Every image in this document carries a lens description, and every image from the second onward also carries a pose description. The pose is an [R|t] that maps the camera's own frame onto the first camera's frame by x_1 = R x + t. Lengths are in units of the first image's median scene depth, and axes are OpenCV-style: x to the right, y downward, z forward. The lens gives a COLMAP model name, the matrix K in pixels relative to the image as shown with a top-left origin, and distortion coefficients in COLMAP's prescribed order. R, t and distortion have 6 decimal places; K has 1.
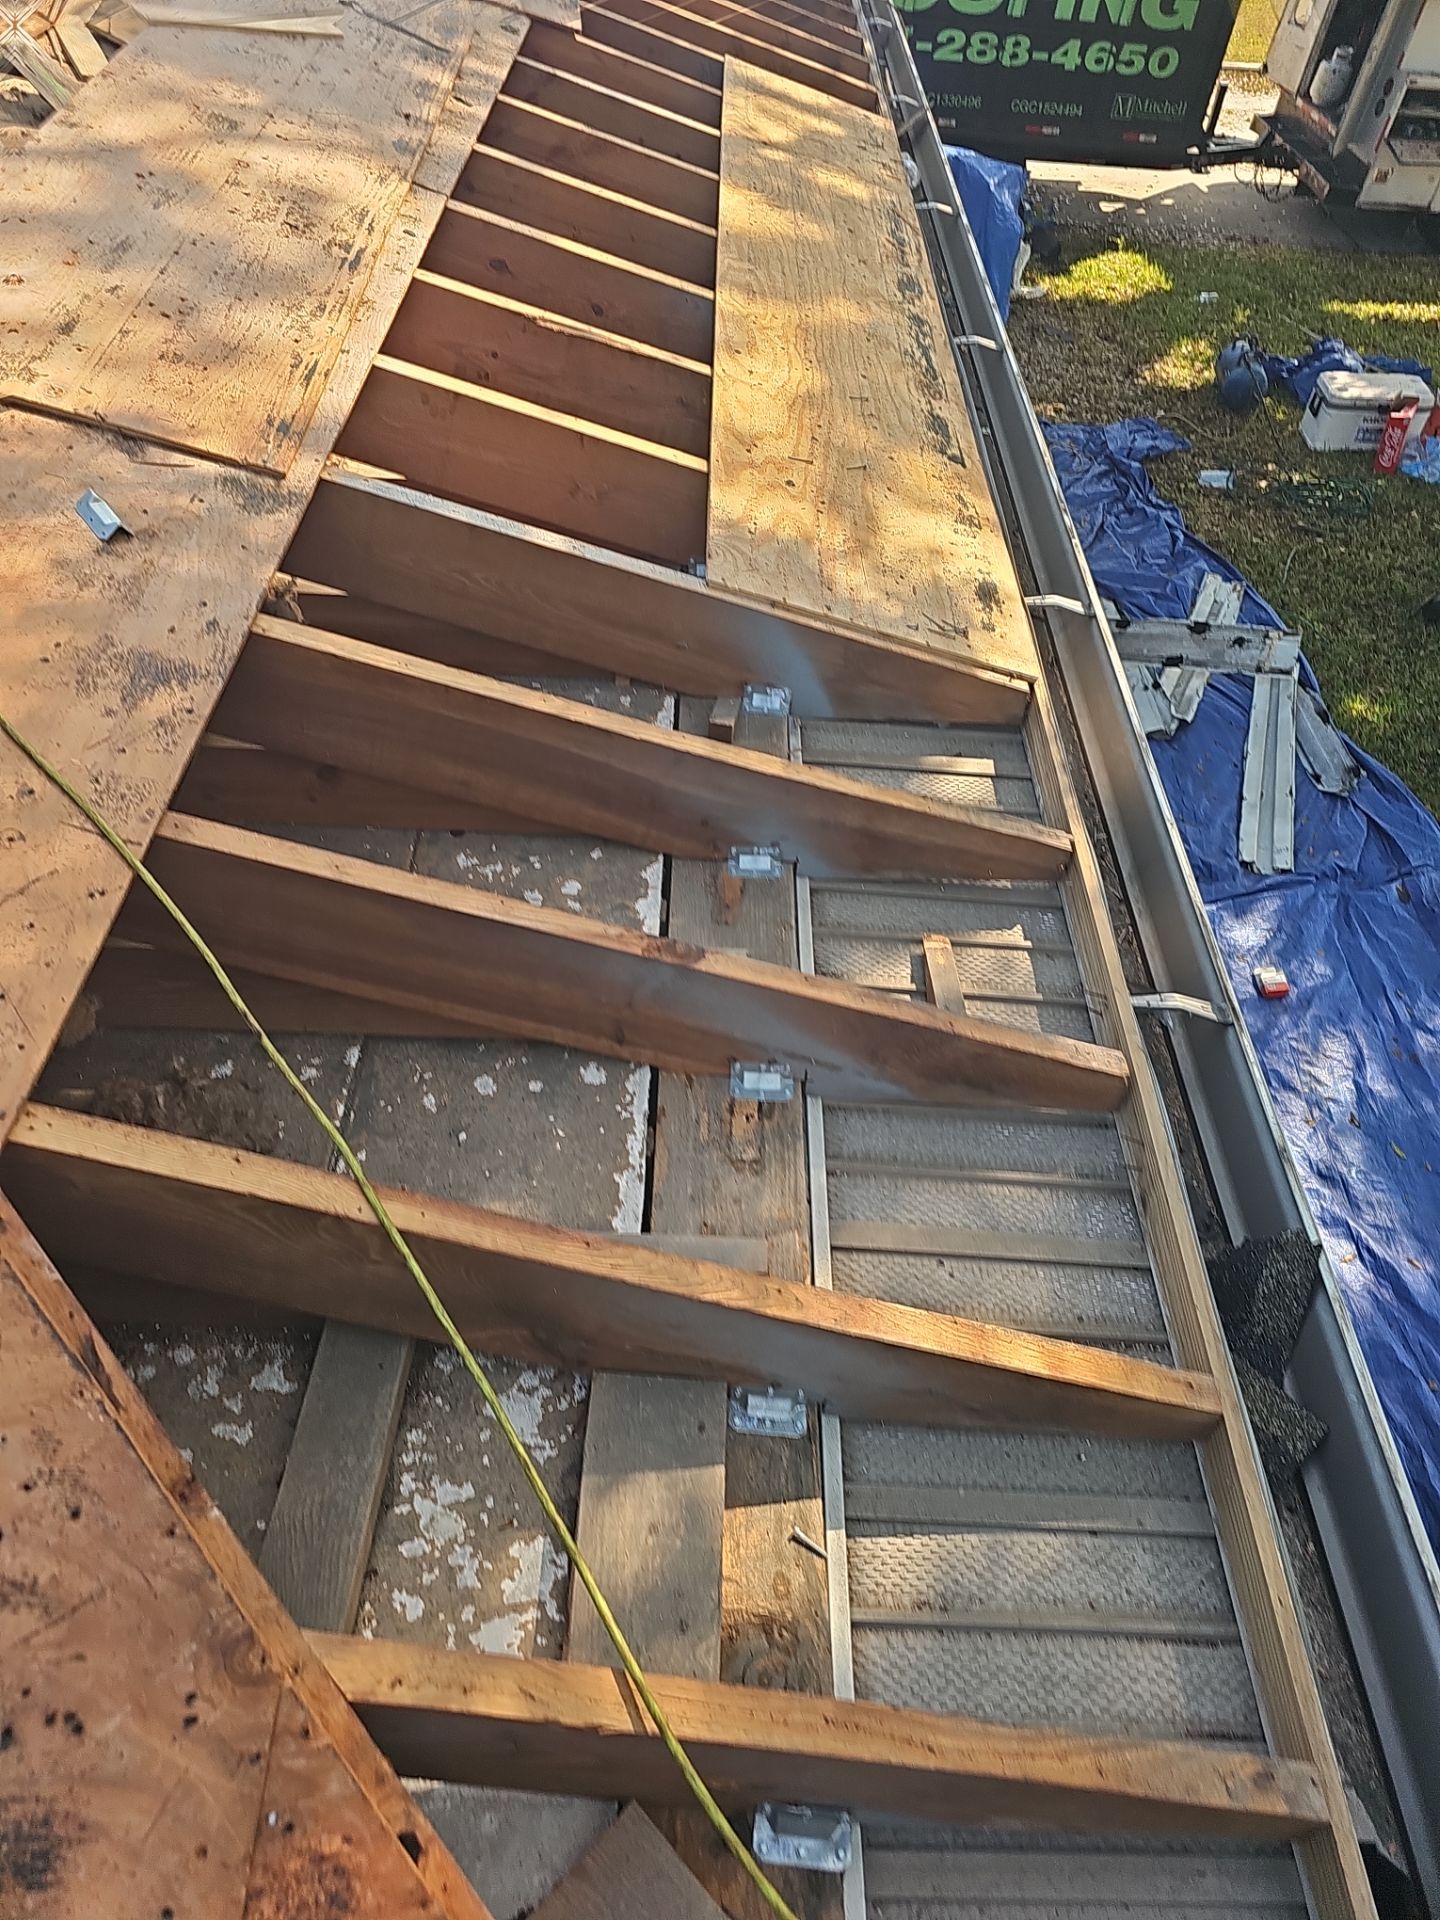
lens RADIAL K [[1339.5, 0, 712.2], [0, 1339.5, 966.2], [0, 0, 1]] dist [0.024966, -0.012552]
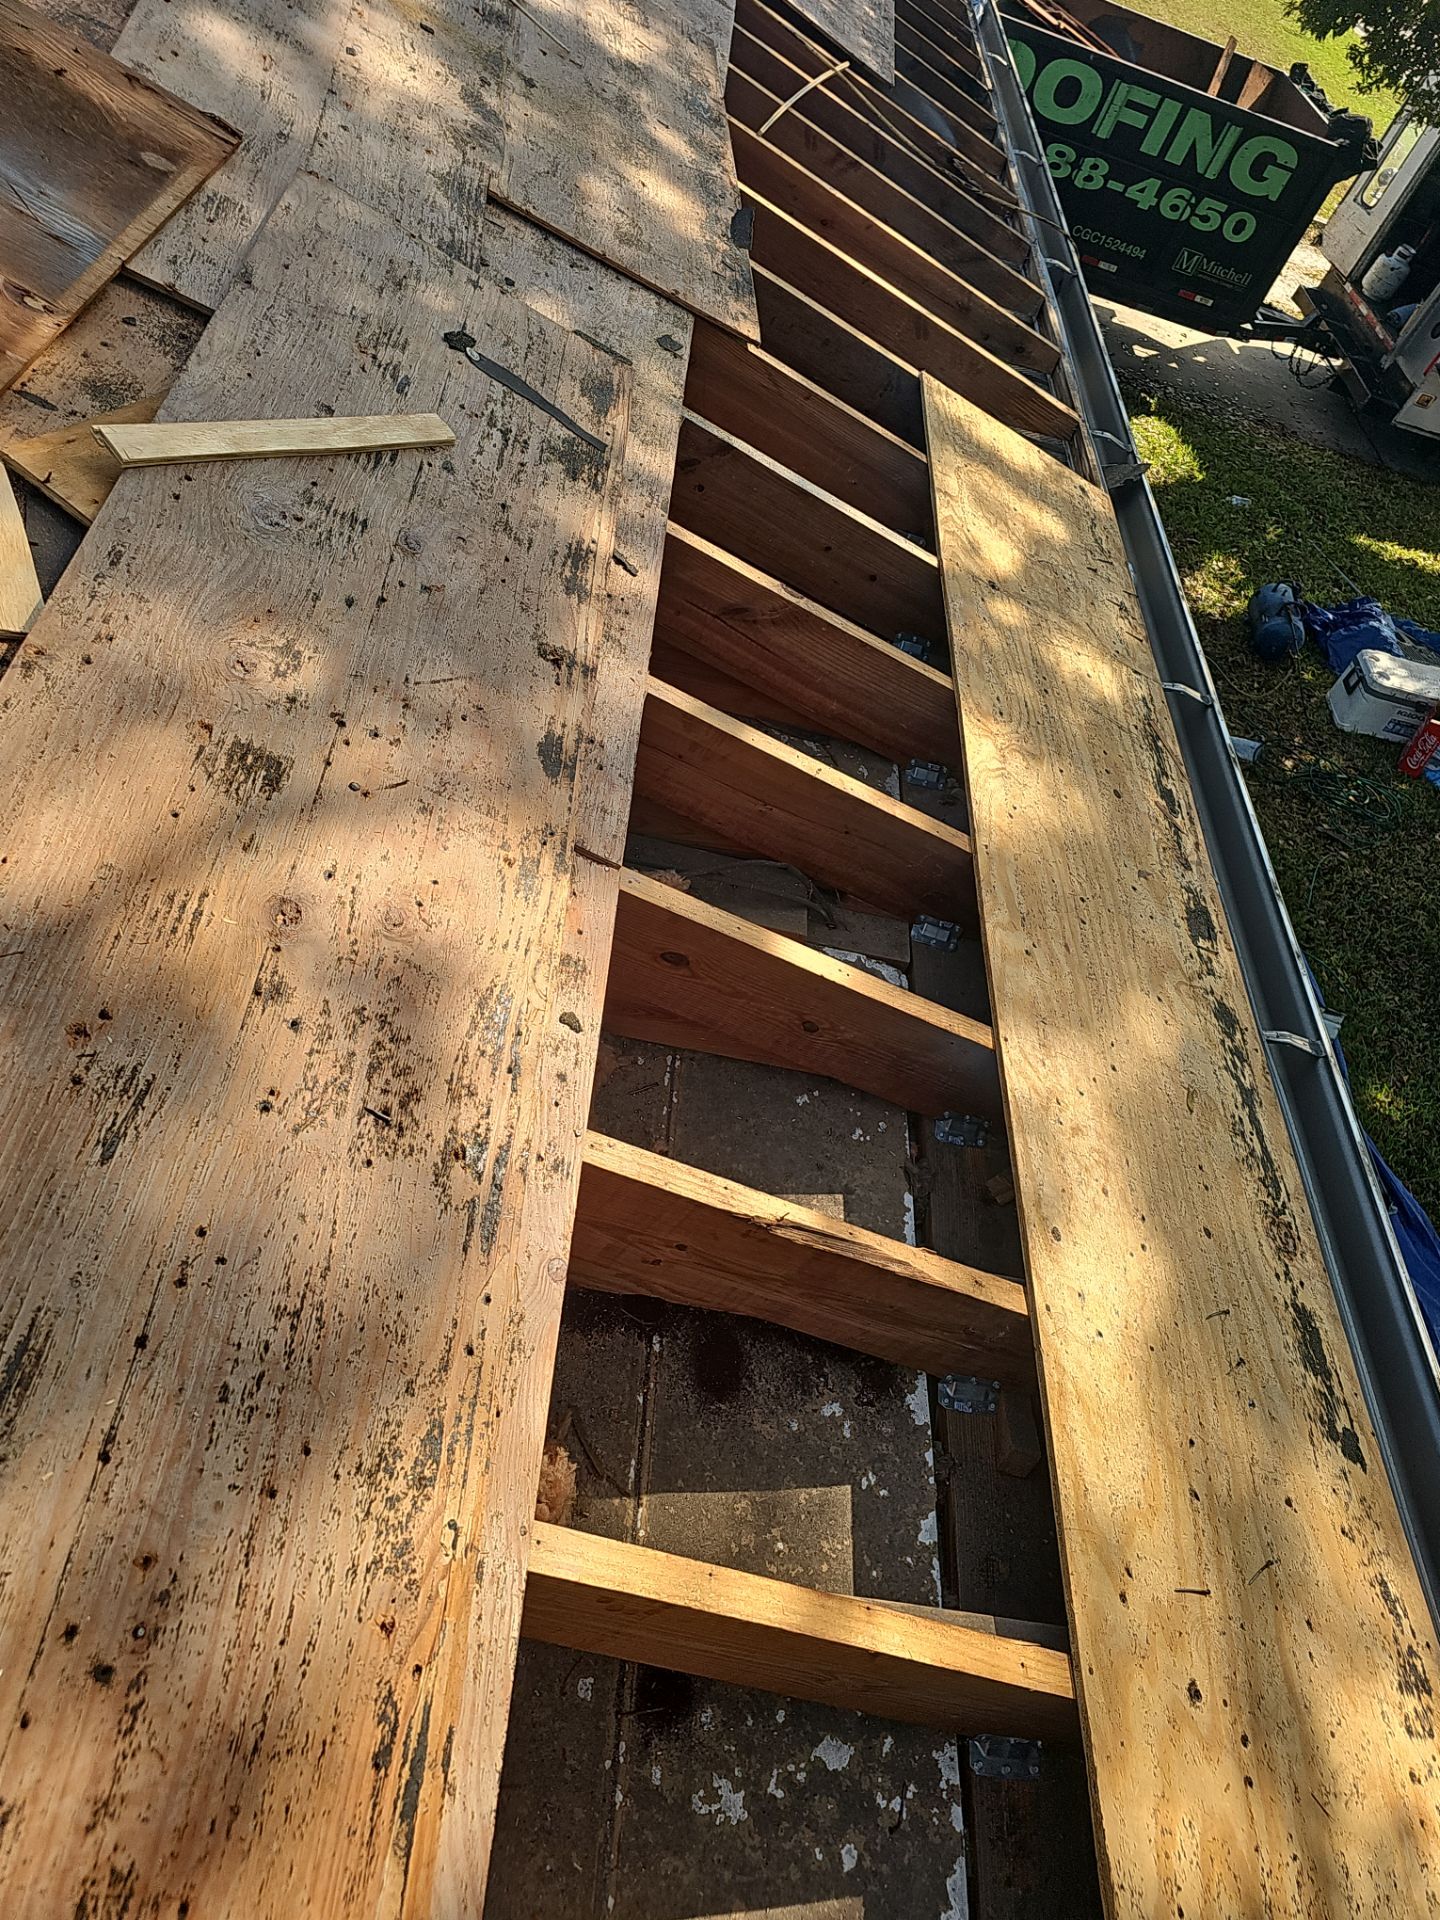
lens RADIAL K [[1339.5, 0, 733.7], [0, 1339.5, 956.9], [0, 0, 1]] dist [0.024966, -0.012552]
pose [[0.973657, 0.161404, 0.161064, -0.075675], [-0.169713, 0.984716, 0.039150, -0.181286], [-0.152283, -0.065453, 0.986167, 0.134660]]
